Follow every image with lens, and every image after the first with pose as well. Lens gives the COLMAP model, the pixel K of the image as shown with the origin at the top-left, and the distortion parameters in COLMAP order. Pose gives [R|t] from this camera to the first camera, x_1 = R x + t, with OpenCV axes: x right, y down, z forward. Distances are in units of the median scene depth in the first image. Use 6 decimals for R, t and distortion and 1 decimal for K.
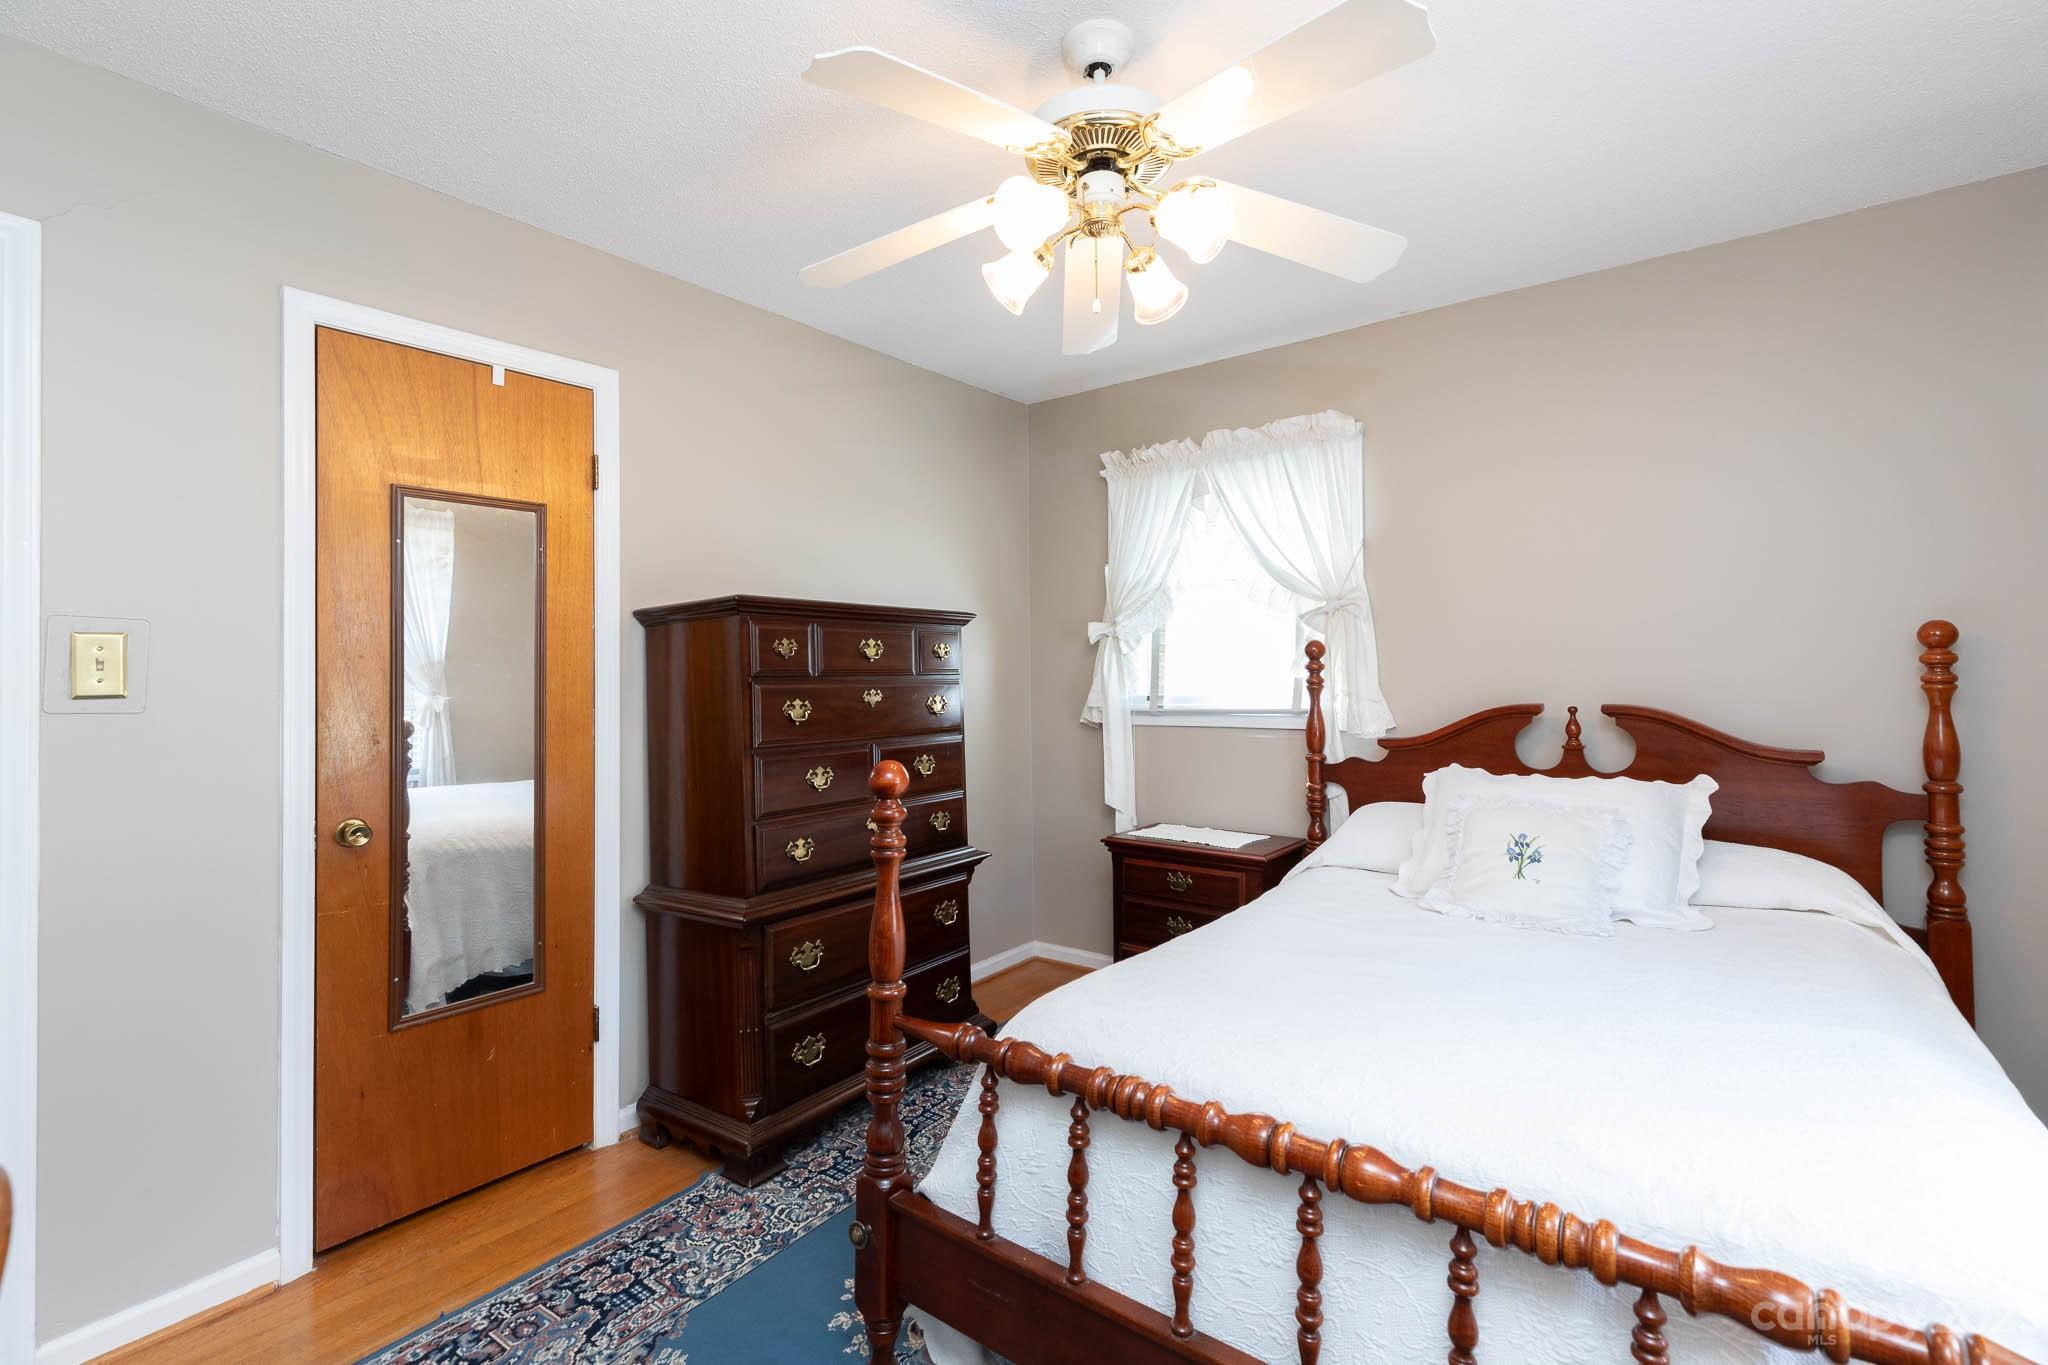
lens RADIAL K [[929.1, 0, 1021.6], [0, 929.1, 673.4], [0, 0, 1]] dist [-0.003761, -0.001017]
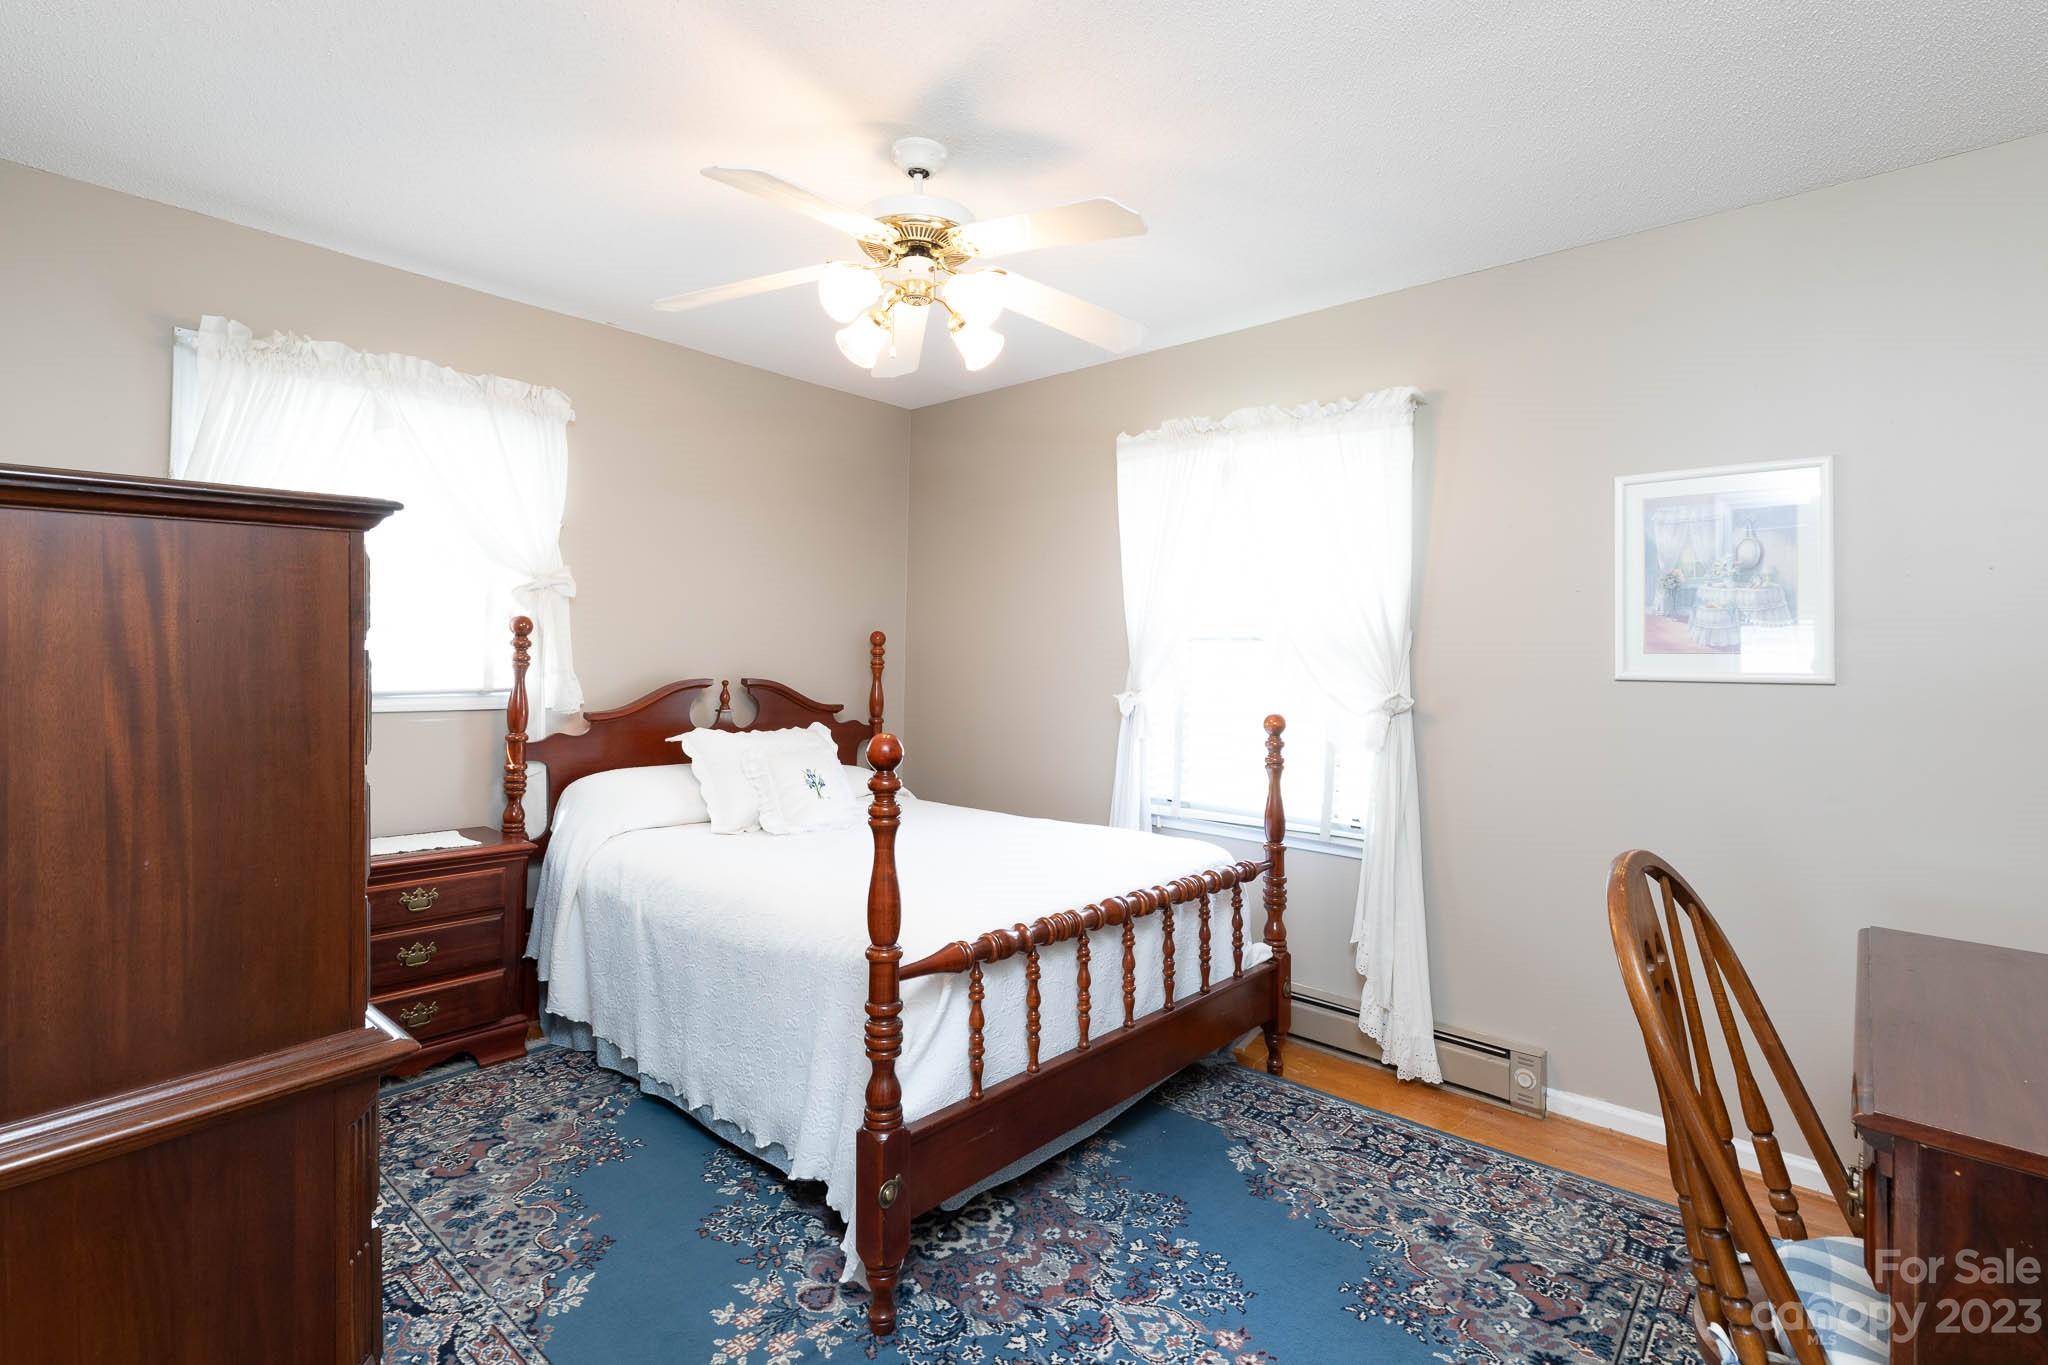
lens RADIAL K [[929.1, 0, 1024.1], [0, 929.1, 681.6], [0, 0, 1]] dist [-0.003761, -0.001017]
pose [[0.090462, -0.004009, 0.995892, -0.627431], [-0.007138, 0.999964, 0.004673, 0.025517], [-0.995874, -0.007532, 0.090430, 0.406239]]
